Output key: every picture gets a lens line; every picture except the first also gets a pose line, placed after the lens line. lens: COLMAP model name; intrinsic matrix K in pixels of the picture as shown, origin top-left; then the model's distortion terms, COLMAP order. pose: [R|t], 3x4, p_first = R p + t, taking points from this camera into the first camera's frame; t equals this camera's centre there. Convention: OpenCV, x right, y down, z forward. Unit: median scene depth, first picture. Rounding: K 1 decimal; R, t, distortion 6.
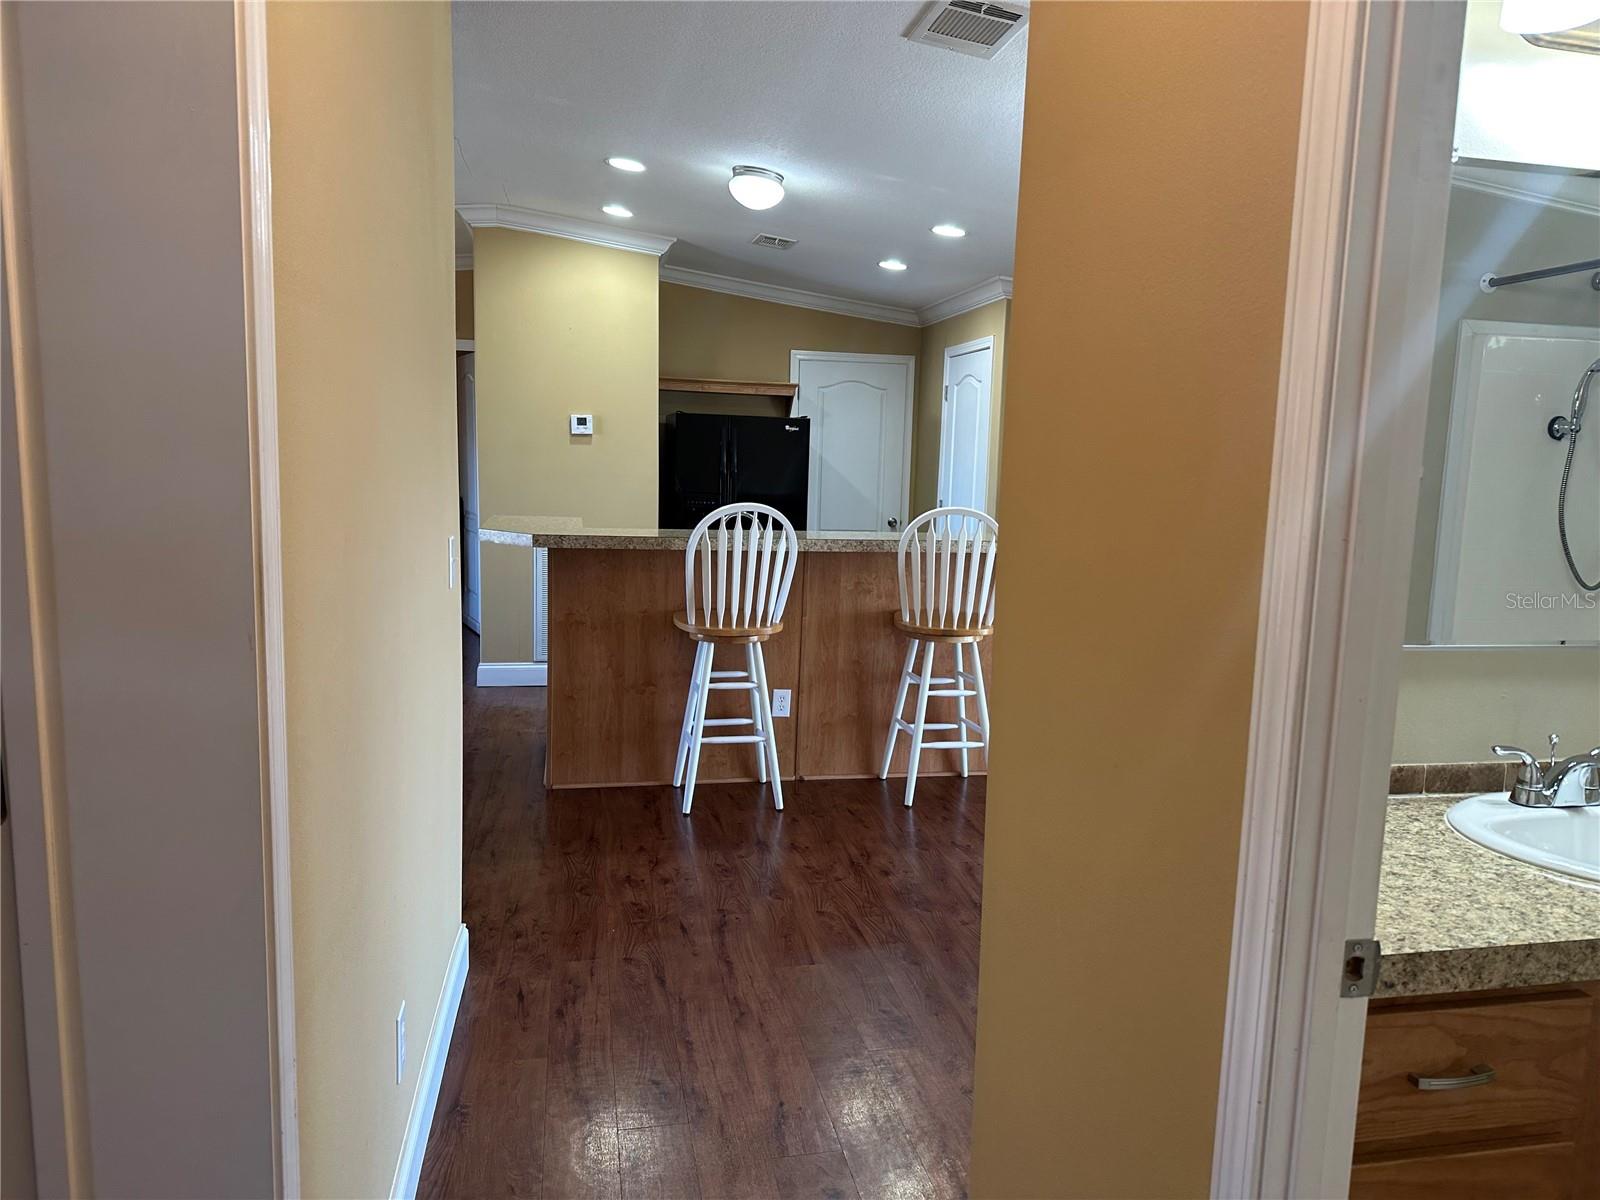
lens RADIAL K [[1113.4, 0, 792.1], [0, 1113.4, 597.6], [0, 0, 1]] dist [0.051572, -0.054403]
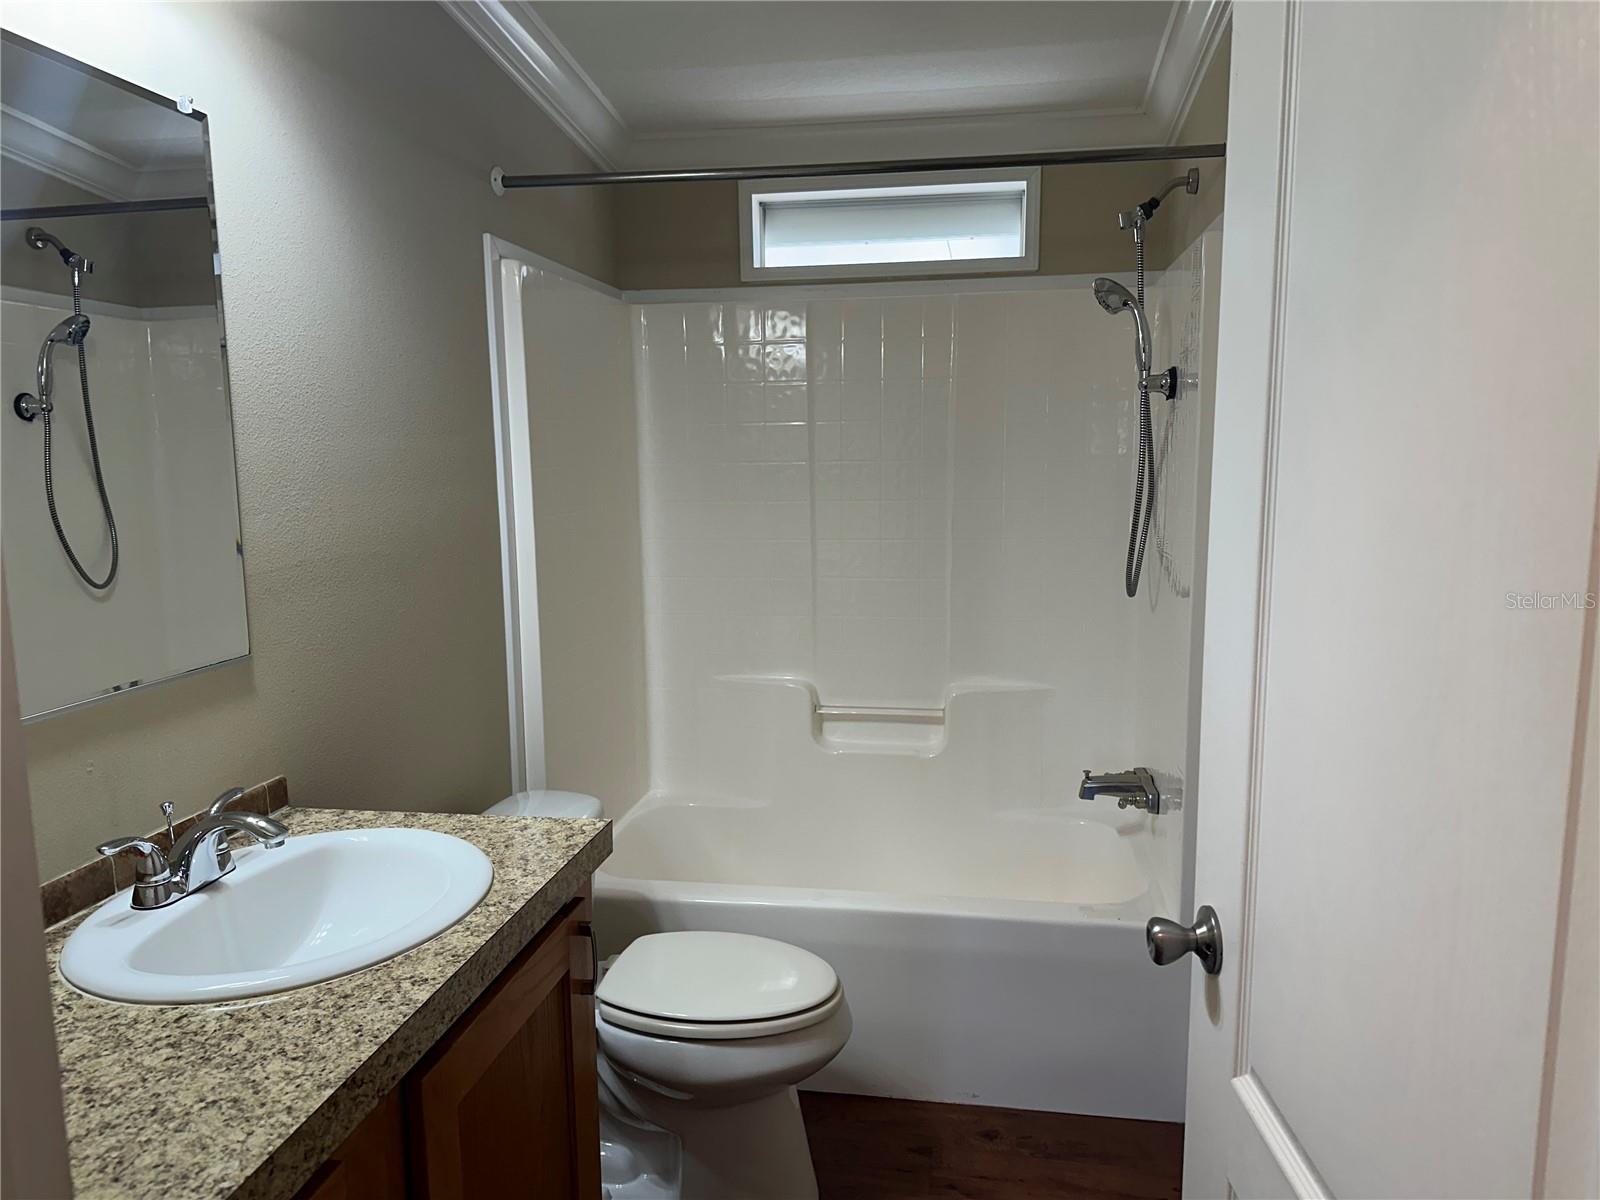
lens RADIAL K [[1113.4, 0, 803.6], [0, 1113.4, 602.3], [0, 0, 1]] dist [0.051572, -0.054403]
pose [[0.345048, -0.161246, 0.924631, 0.156090], [0.143526, 0.982611, 0.117796, -0.046779], [-0.927546, 0.092063, 0.362191, 0.349052]]
